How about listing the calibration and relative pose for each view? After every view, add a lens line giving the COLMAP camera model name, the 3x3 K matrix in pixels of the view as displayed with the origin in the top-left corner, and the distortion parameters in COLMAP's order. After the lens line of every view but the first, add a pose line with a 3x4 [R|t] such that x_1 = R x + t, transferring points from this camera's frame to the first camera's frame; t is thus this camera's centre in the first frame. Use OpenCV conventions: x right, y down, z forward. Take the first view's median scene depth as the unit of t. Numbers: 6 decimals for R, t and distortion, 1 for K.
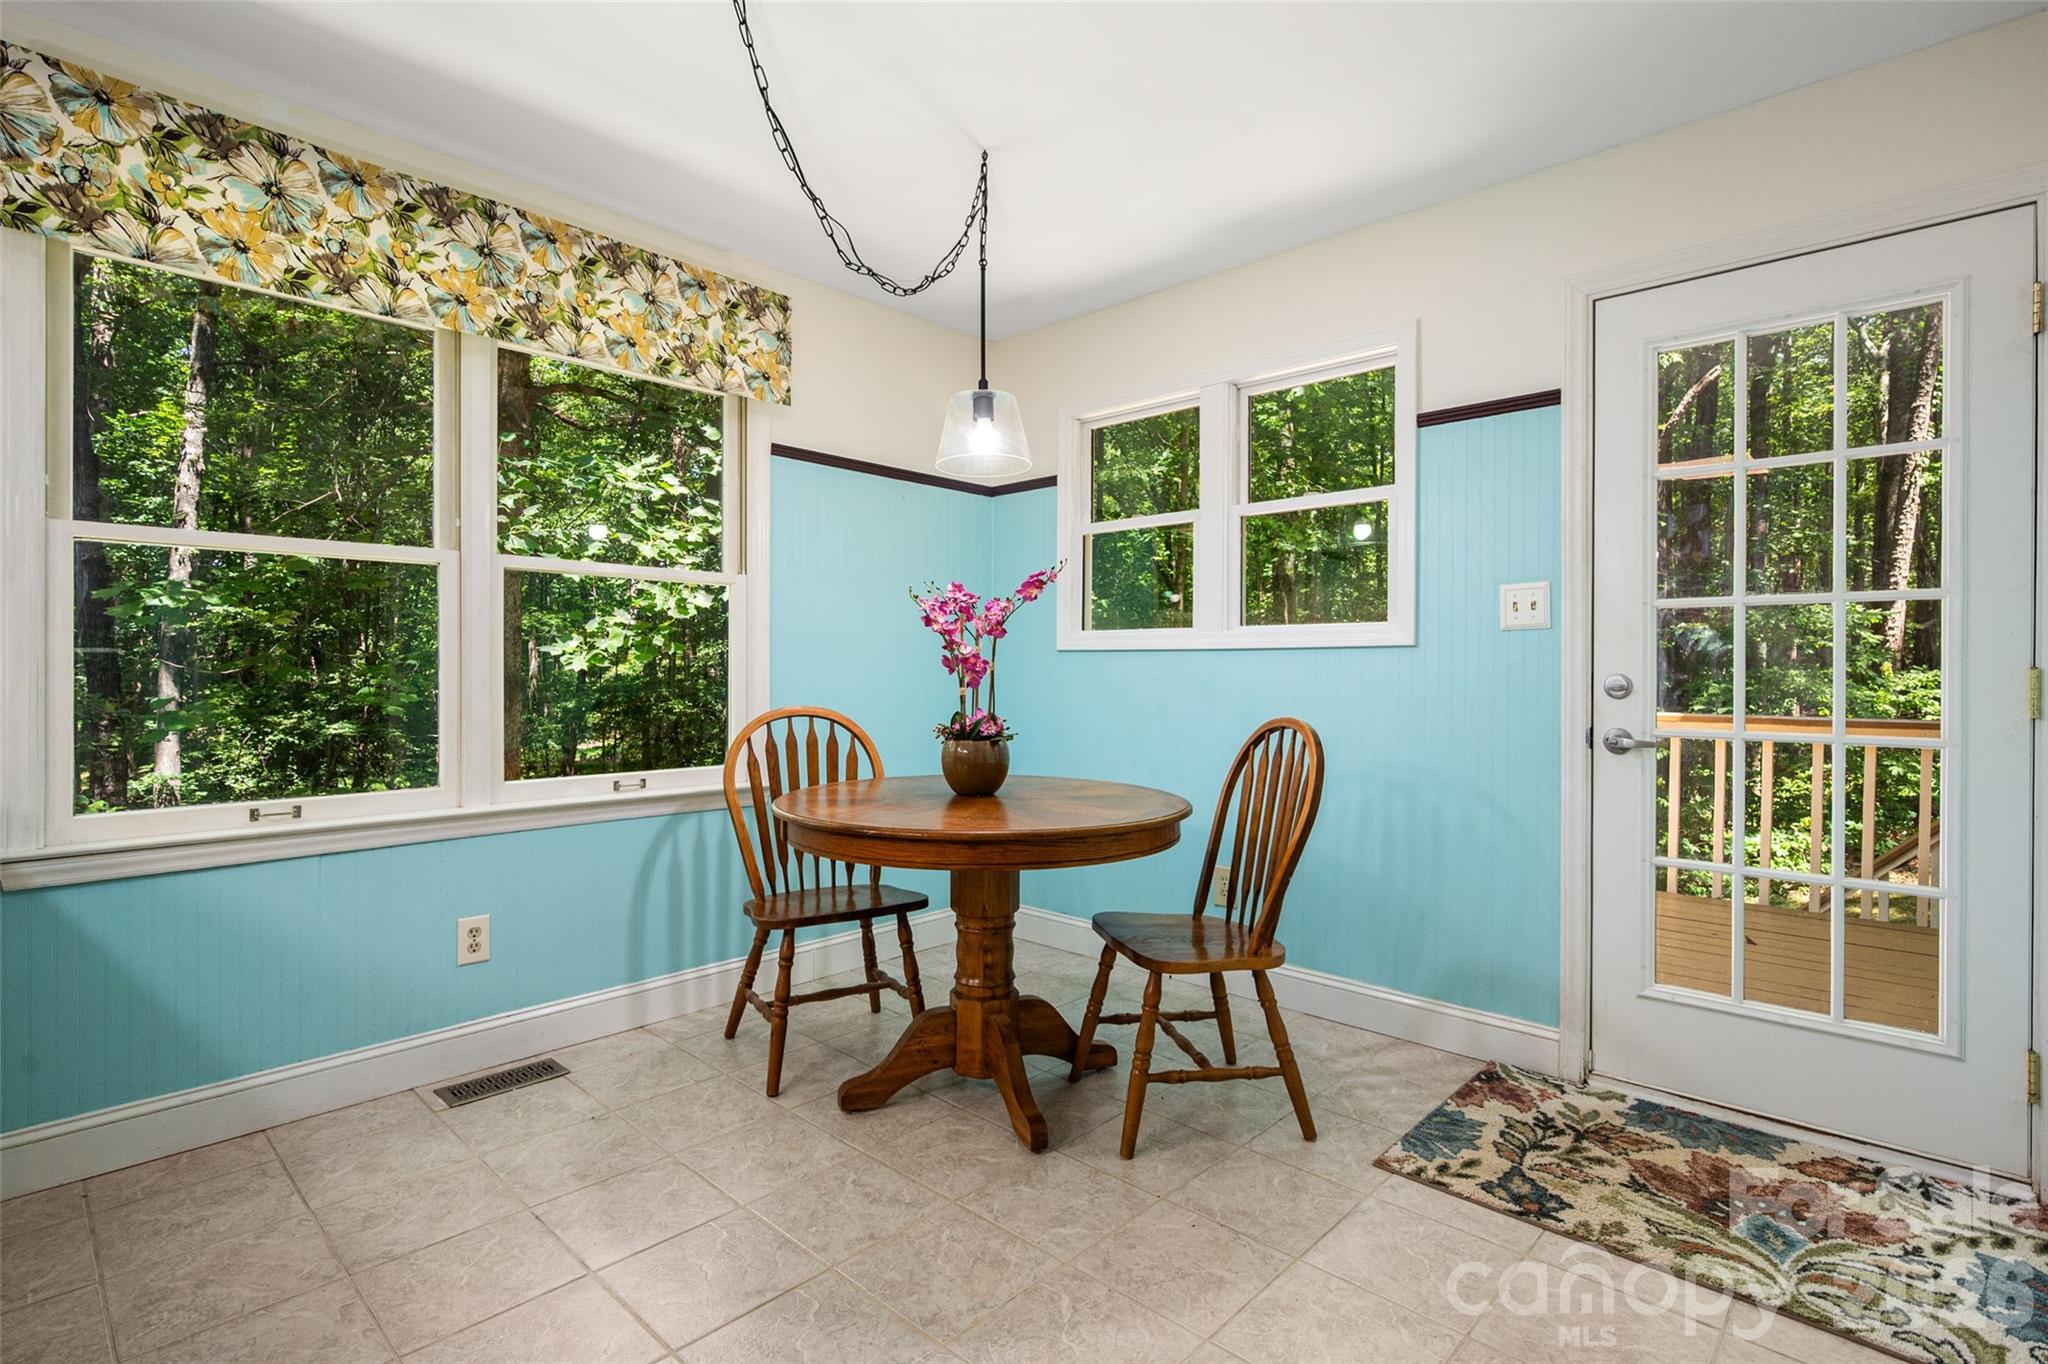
lens RADIAL K [[981.8, 0, 1018.3], [0, 981.8, 674.4], [0, 0, 1]] dist [-0.013738, 0.001290]
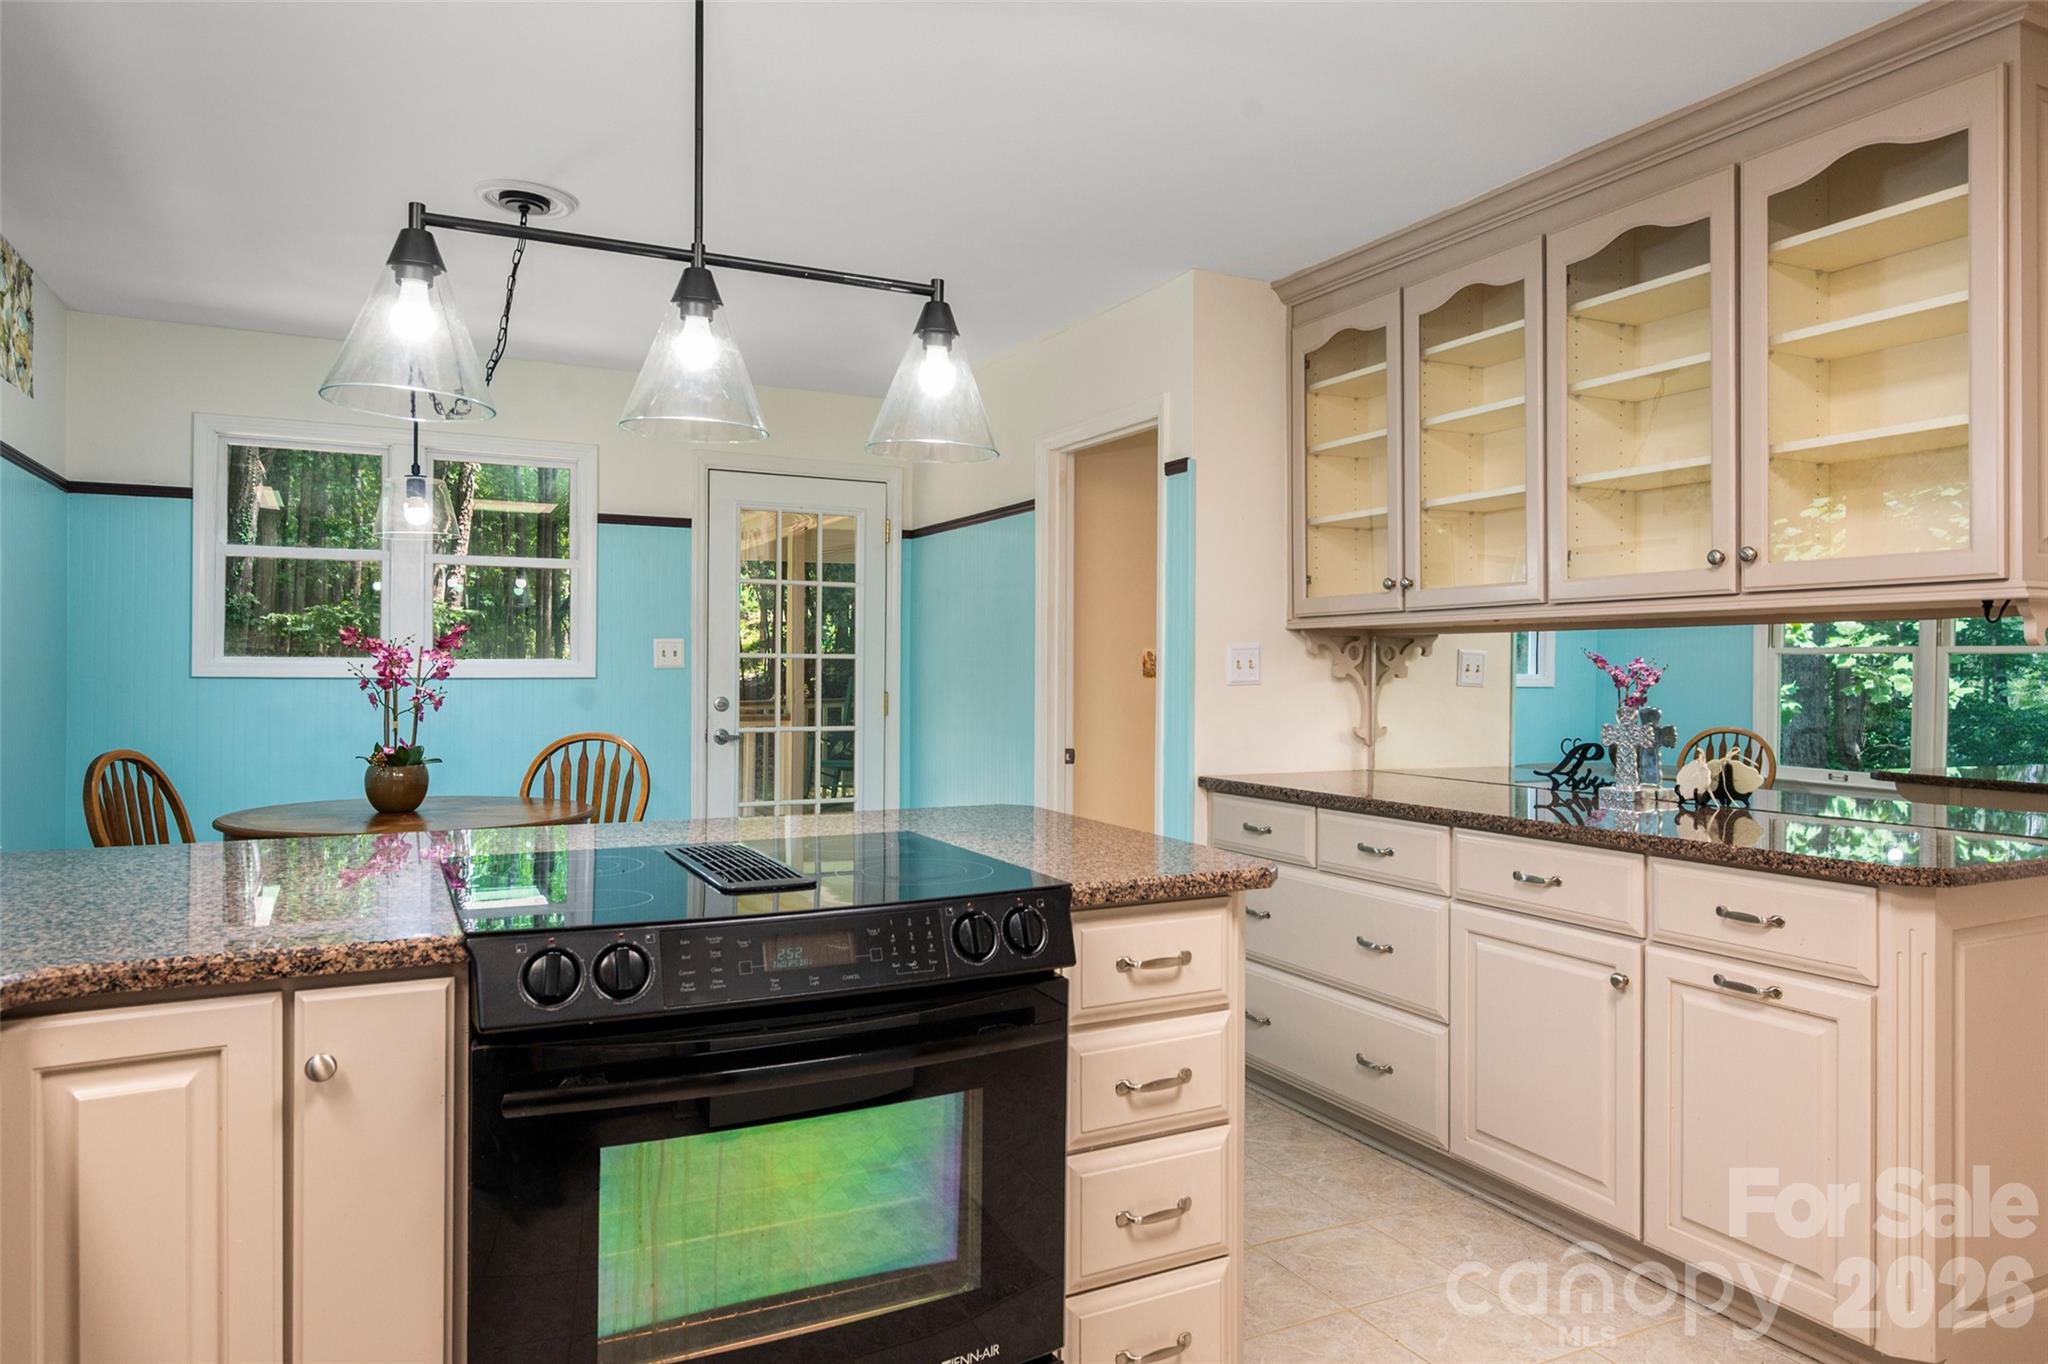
lens RADIAL K [[1289.8, 0, 1023.3], [0, 1289.8, 664.9], [0, 0, 1]] dist [-0.000263, 0.000711]
pose [[0.338700, -0.002167, 0.940892, -1.204755], [-0.003493, 0.999988, 0.003560, -0.060871], [-0.940888, -0.004492, 0.338688, -0.217562]]
